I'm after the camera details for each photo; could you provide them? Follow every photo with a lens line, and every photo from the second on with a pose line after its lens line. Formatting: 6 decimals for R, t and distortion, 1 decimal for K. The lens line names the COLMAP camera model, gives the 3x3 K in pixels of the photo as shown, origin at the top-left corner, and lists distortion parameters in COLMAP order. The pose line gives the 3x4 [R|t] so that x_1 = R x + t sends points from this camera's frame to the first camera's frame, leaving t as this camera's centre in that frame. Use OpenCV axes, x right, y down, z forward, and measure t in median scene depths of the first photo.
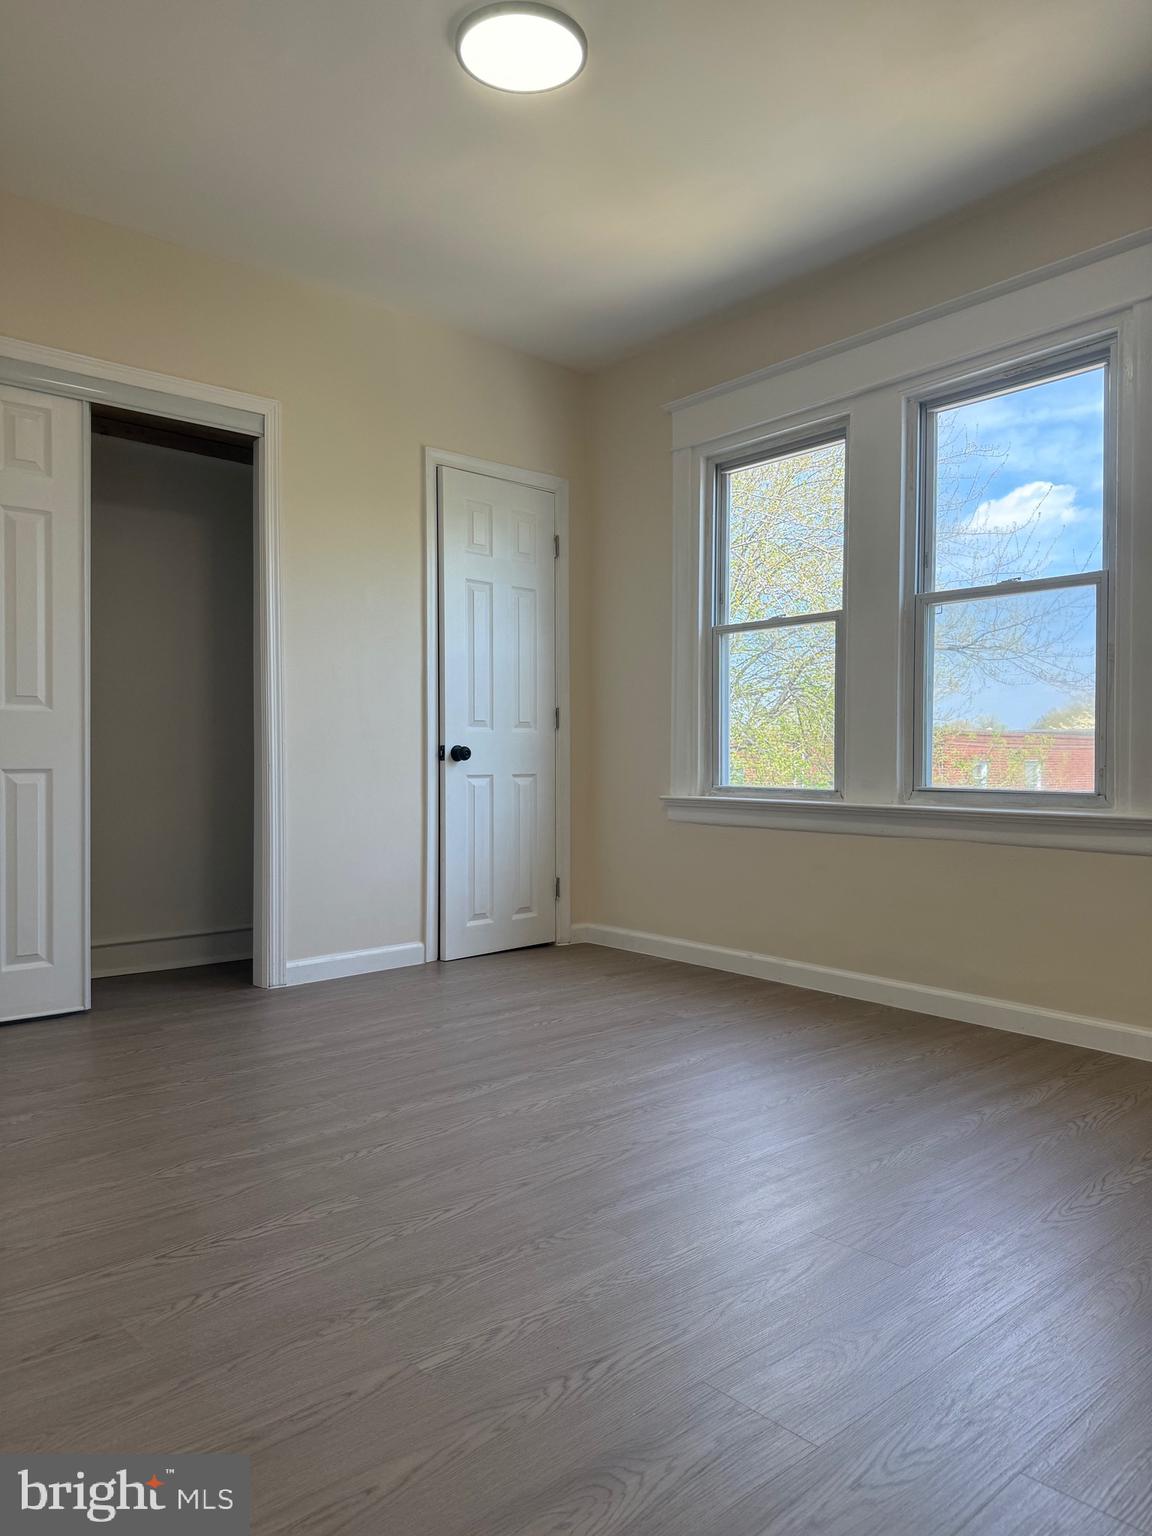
lens RADIAL K [[1065.9, 0, 569.3], [0, 1065.9, 771.1], [0, 0, 1]] dist [0.019043, -0.052431]
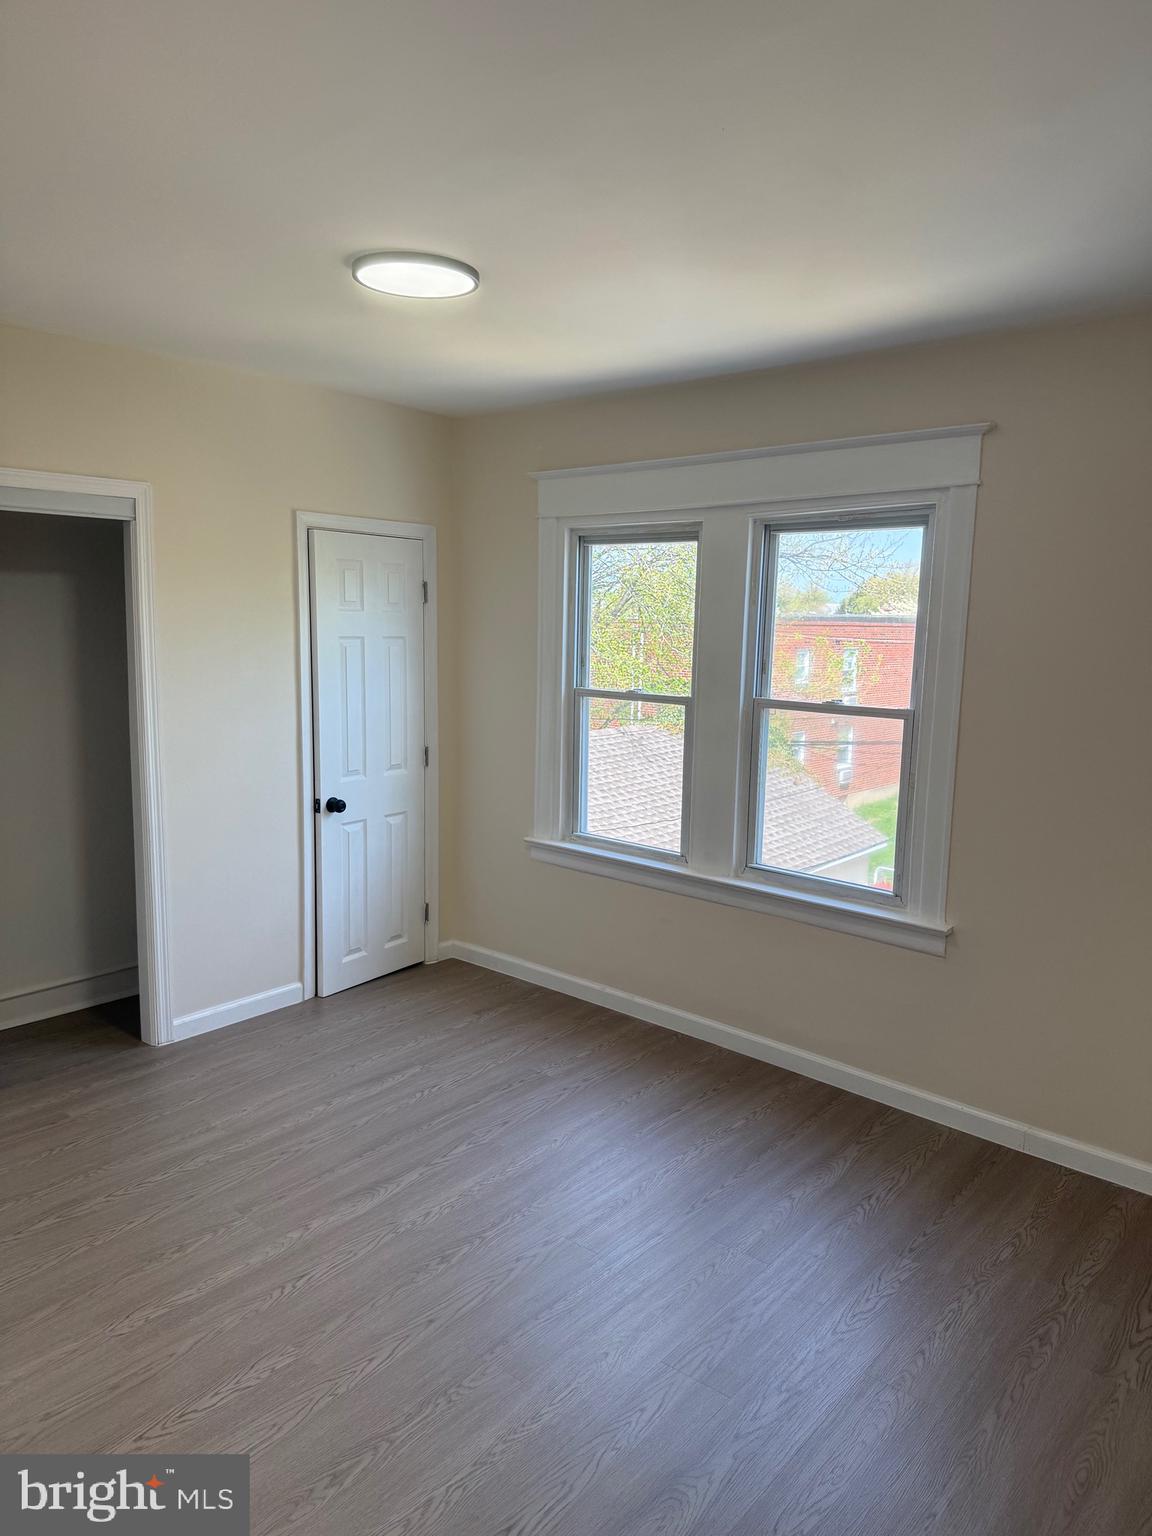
lens RADIAL K [[1065.9, 0, 581.4], [0, 1065.9, 762.6], [0, 0, 1]] dist [0.019043, -0.052431]
pose [[0.986925, -0.005053, 0.161103, -0.037521], [-0.015358, 0.992012, 0.125203, -0.228971], [-0.160449, -0.126040, 0.978964, -0.080130]]
